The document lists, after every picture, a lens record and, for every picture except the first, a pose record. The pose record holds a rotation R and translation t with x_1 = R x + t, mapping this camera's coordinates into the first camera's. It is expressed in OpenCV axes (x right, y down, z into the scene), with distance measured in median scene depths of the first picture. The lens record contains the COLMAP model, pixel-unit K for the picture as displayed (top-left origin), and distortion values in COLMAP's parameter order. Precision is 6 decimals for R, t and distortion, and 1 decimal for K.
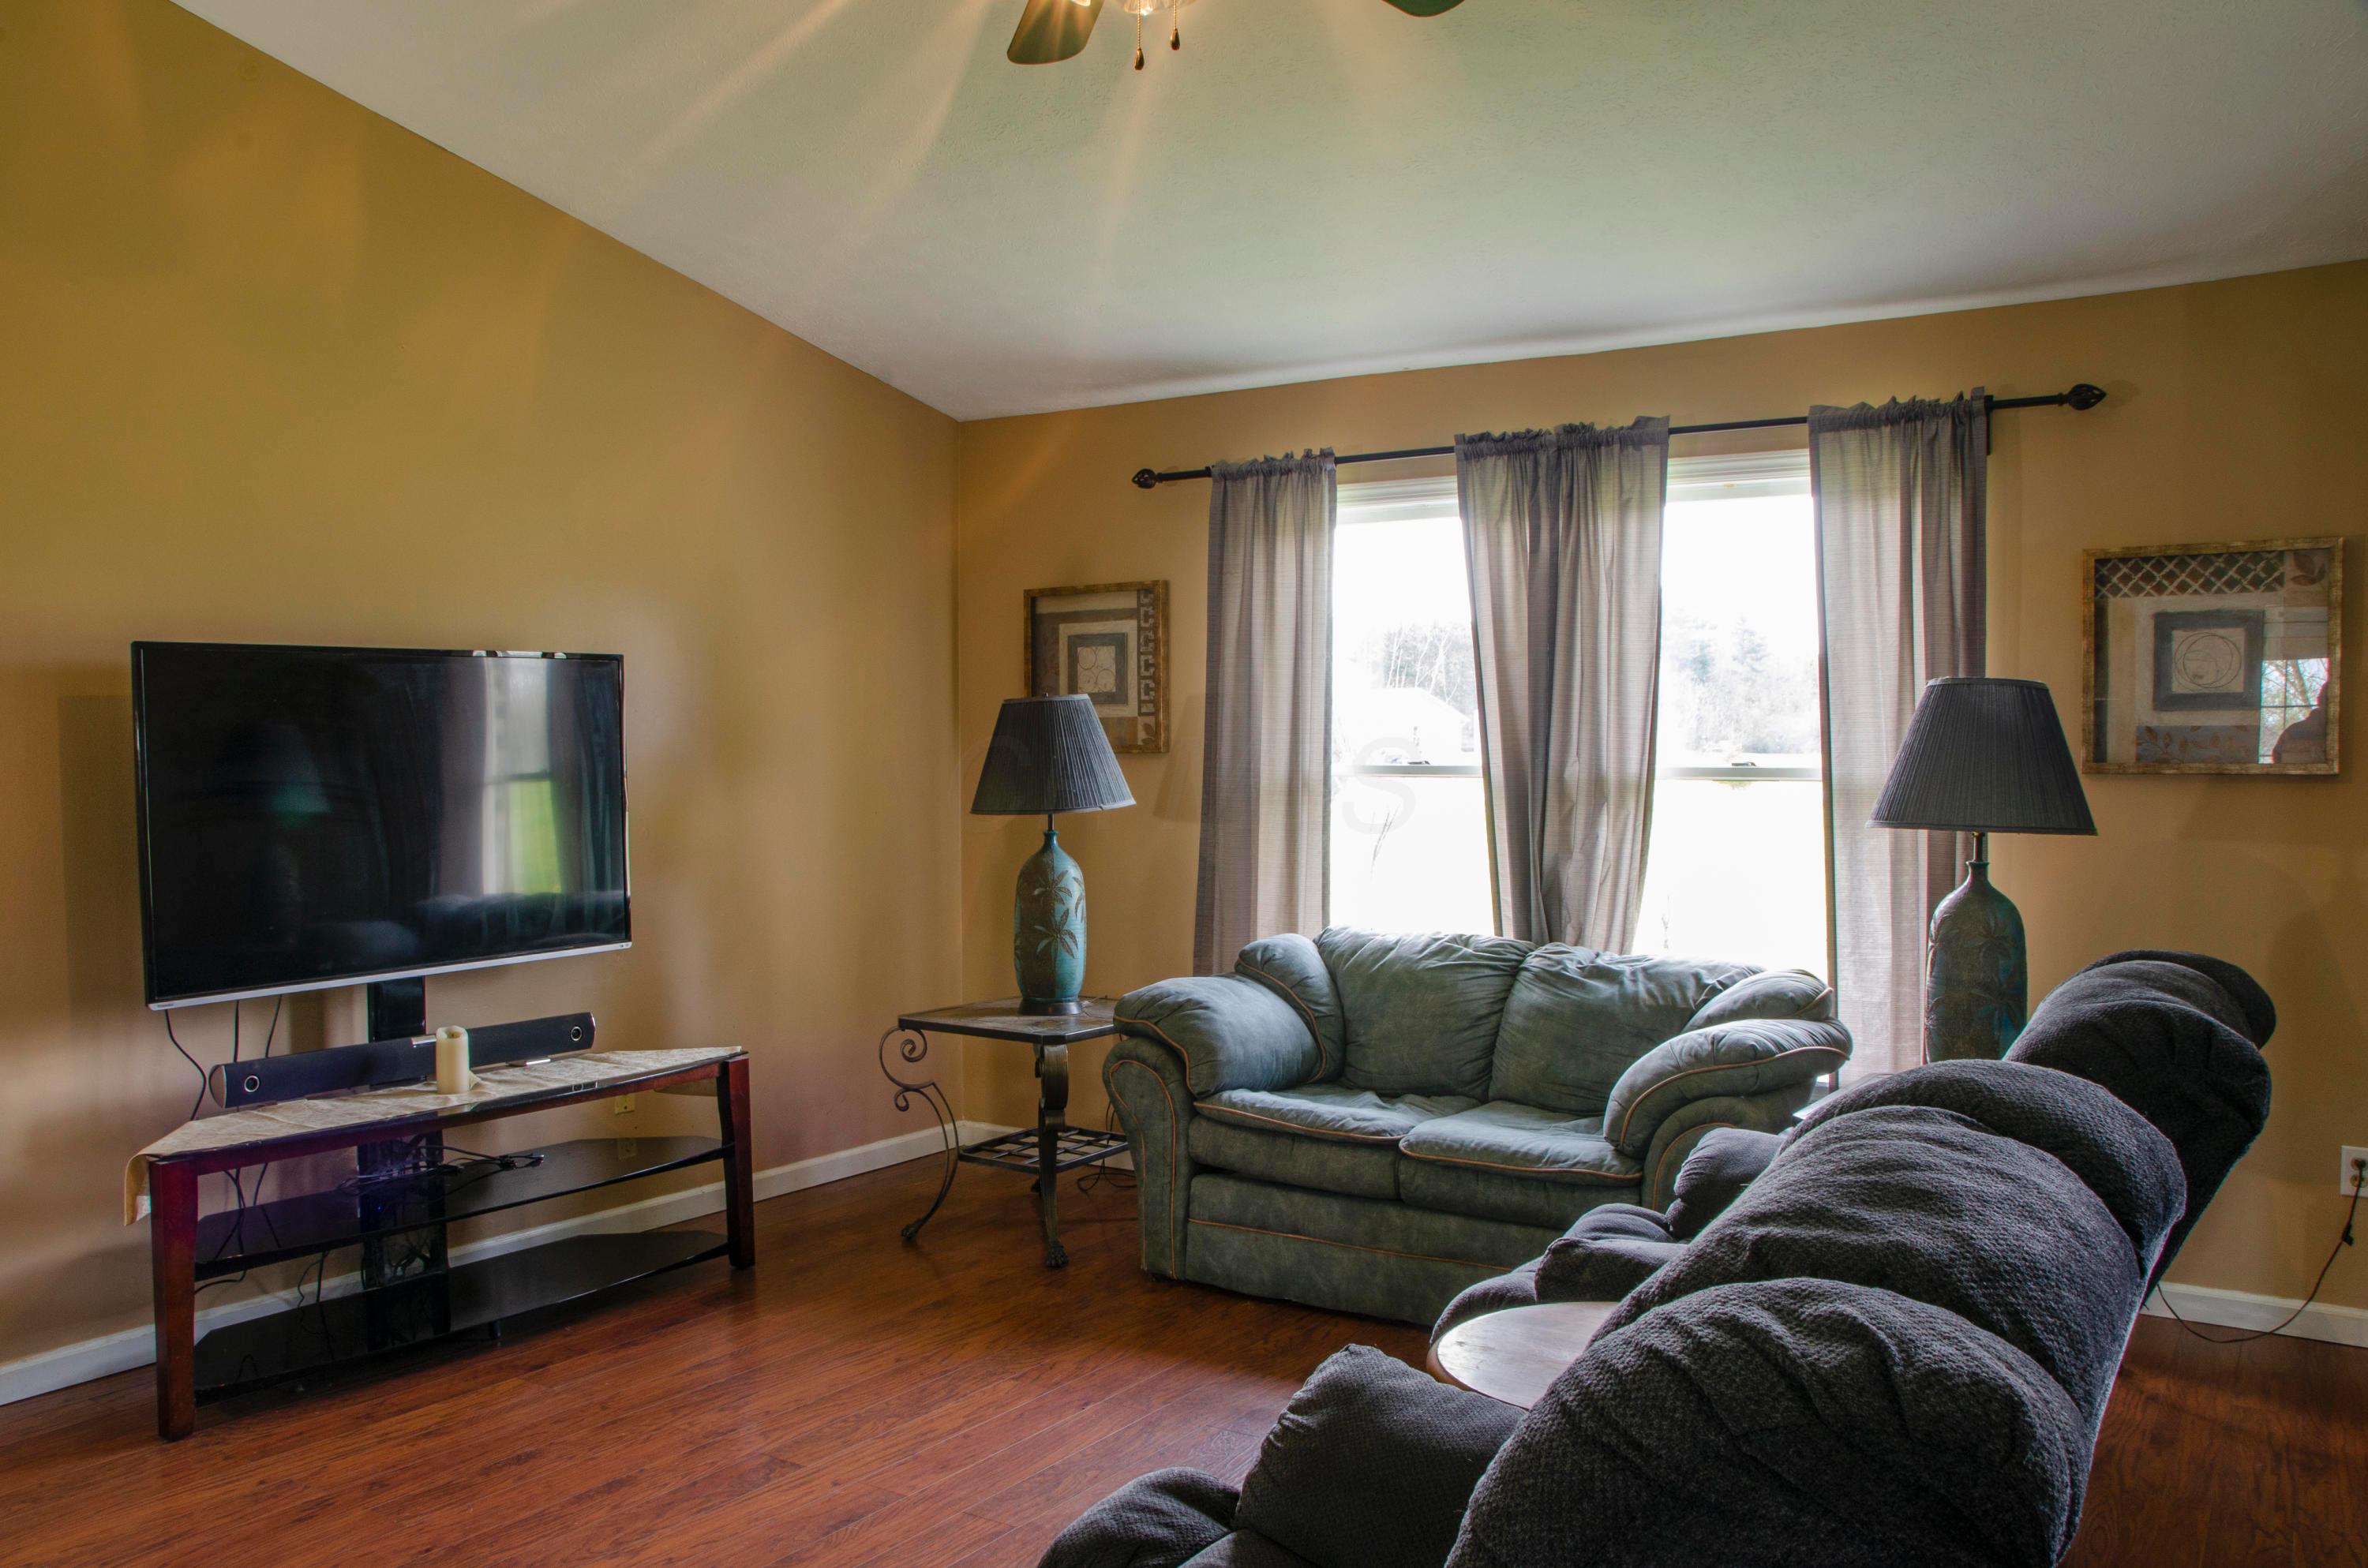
lens RADIAL K [[1871.1, 0, 1167.0], [0, 1871.1, 825.6], [0, 0, 1]] dist [-0.176625, 0.181602]
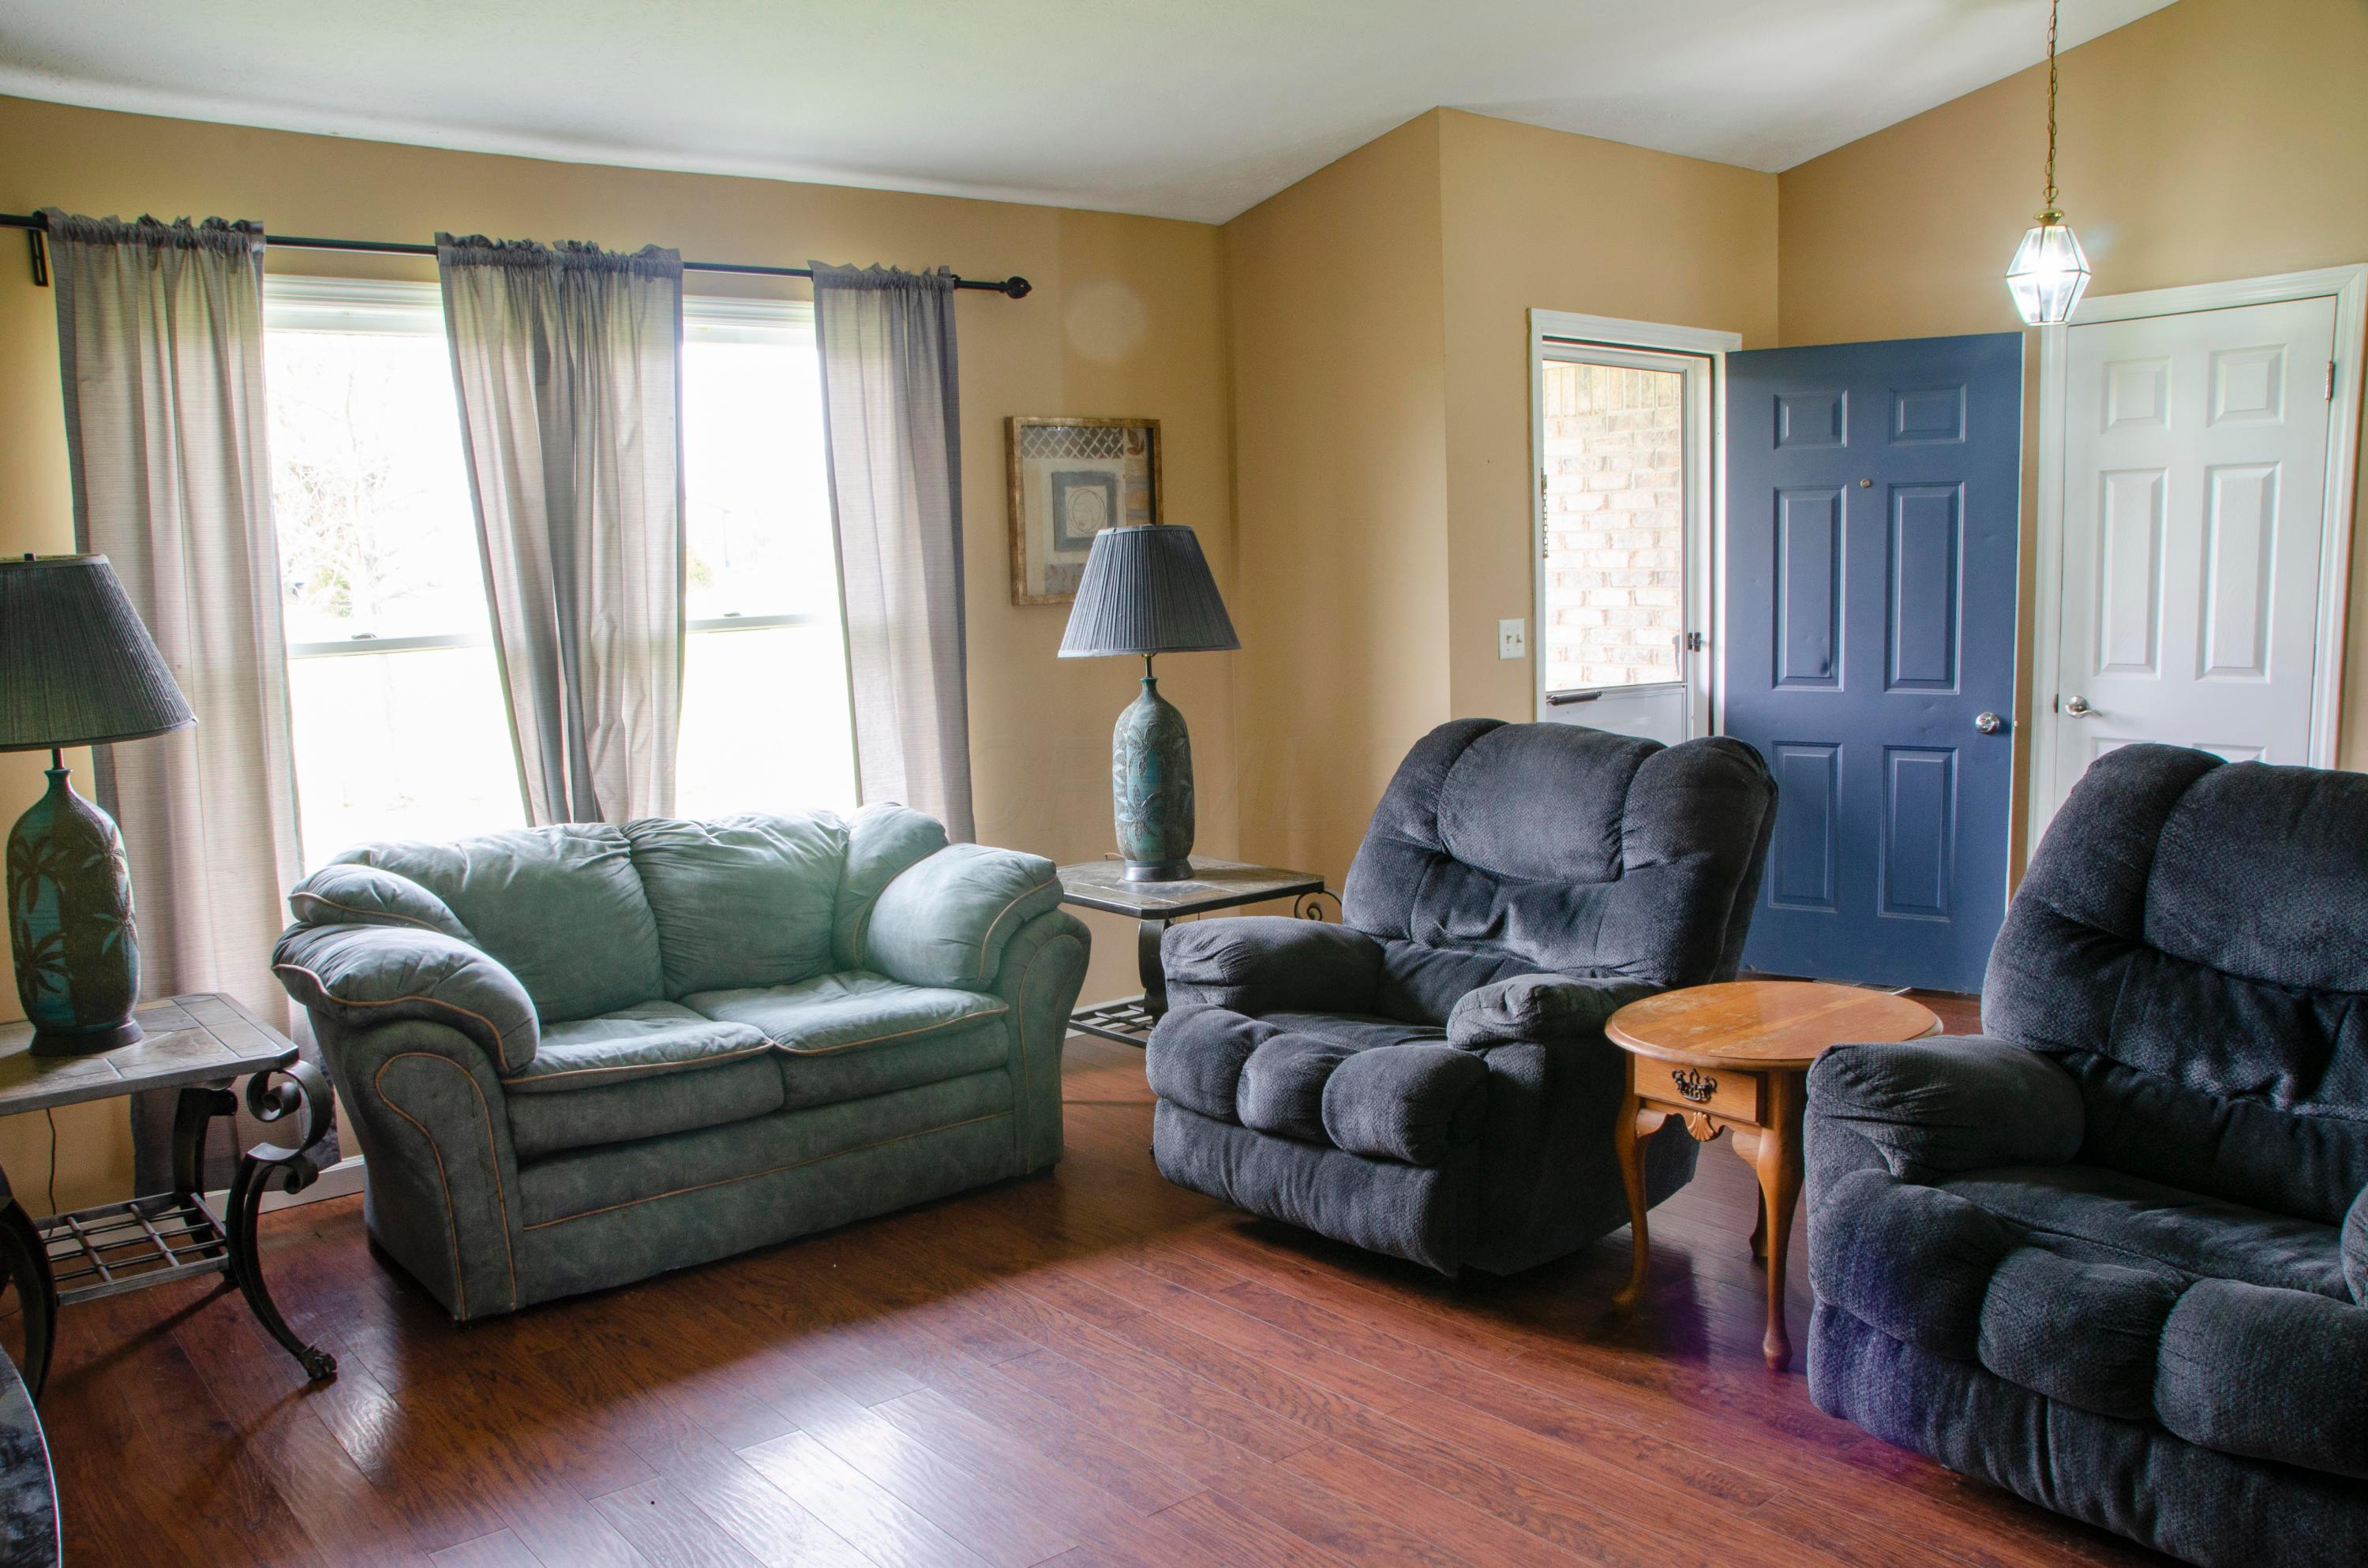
lens RADIAL K [[1871.1, 0, 1167.0], [0, 1871.1, 825.6], [0, 0, 1]] dist [-0.176625, 0.181602]
pose [[0.295832, -0.145231, 0.944135, -0.600288], [0.069159, 0.989037, 0.130468, -0.036306], [-0.952733, 0.026699, 0.302633, 0.501725]]
